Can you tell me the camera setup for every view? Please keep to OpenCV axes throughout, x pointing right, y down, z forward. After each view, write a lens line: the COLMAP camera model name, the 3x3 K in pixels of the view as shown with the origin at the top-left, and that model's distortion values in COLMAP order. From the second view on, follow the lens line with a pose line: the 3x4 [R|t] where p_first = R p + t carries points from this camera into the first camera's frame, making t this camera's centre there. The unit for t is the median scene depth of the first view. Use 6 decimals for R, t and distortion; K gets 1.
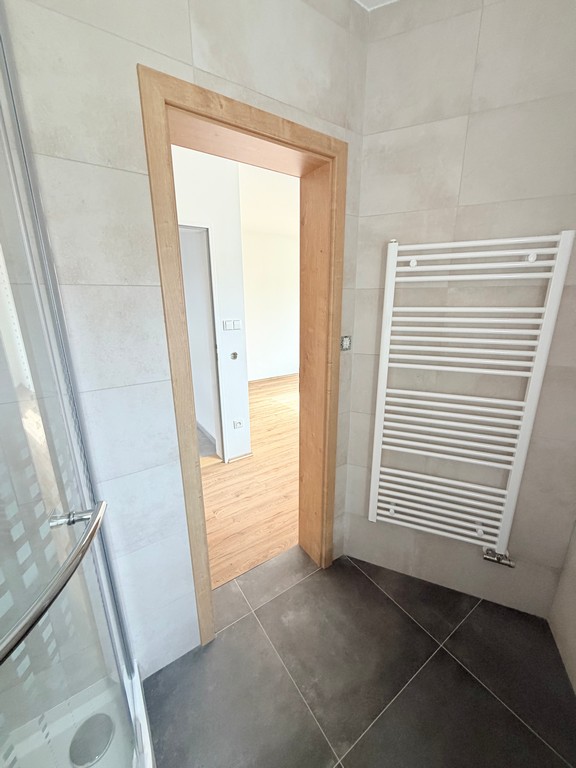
lens RADIAL K [[305.4, 0, 289.1], [0, 305.4, 386.3], [0, 0, 1]] dist [-0.000478, 0.000094]
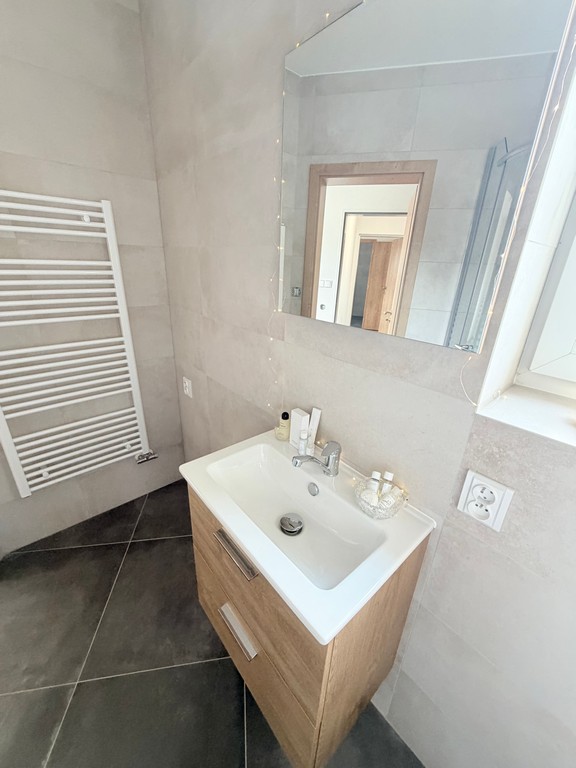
lens RADIAL K [[305.4, 0, 286.2], [0, 305.4, 380.4], [0, 0, 1]] dist [-0.000478, 0.000094]
pose [[0.436292, -0.309286, 0.844980, -0.071466], [0.203912, 0.948624, 0.241936, 0.048320], [-0.876396, 0.066747, 0.476944, -0.193126]]
